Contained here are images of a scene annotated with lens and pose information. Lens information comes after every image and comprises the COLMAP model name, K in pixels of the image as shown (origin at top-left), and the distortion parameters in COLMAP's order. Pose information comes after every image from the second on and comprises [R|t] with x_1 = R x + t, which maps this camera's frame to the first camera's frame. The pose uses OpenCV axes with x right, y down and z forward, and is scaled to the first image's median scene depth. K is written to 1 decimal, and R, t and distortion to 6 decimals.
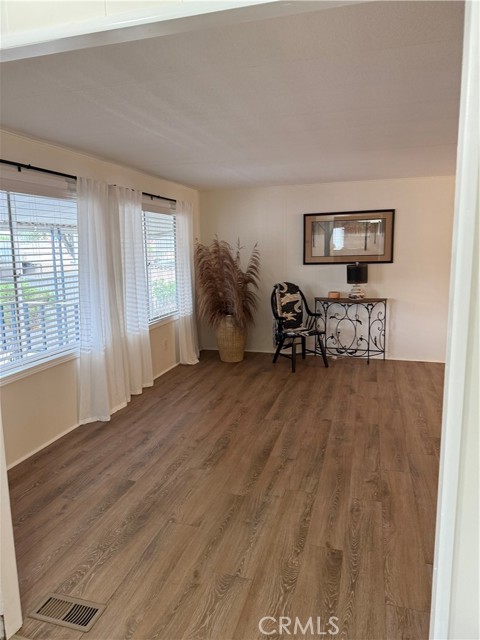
lens RADIAL K [[444.6, 0, 240.0], [0, 444.6, 320.0], [0, 0, 1]] dist [0.079181, -0.123107]
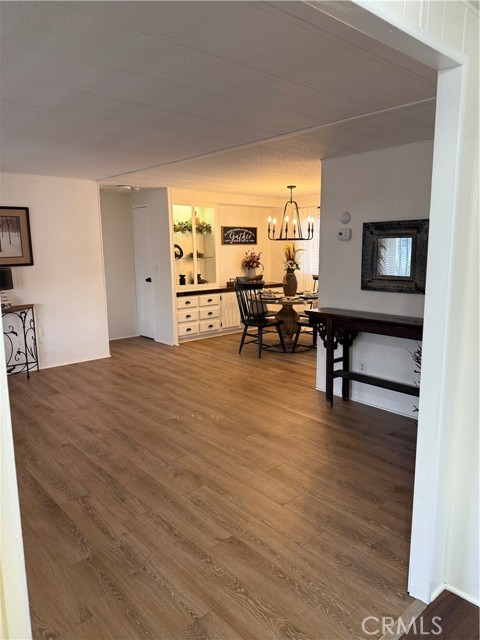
lens RADIAL K [[446.2, 0, 239.0], [0, 446.2, 321.3], [0, 0, 1]] dist [0.099323, -0.111485]
pose [[0.538408, -0.135158, 0.831775, -0.362708], [0.135778, 0.988071, 0.072666, -0.037755], [-0.831674, 0.073813, 0.550336, 0.226061]]
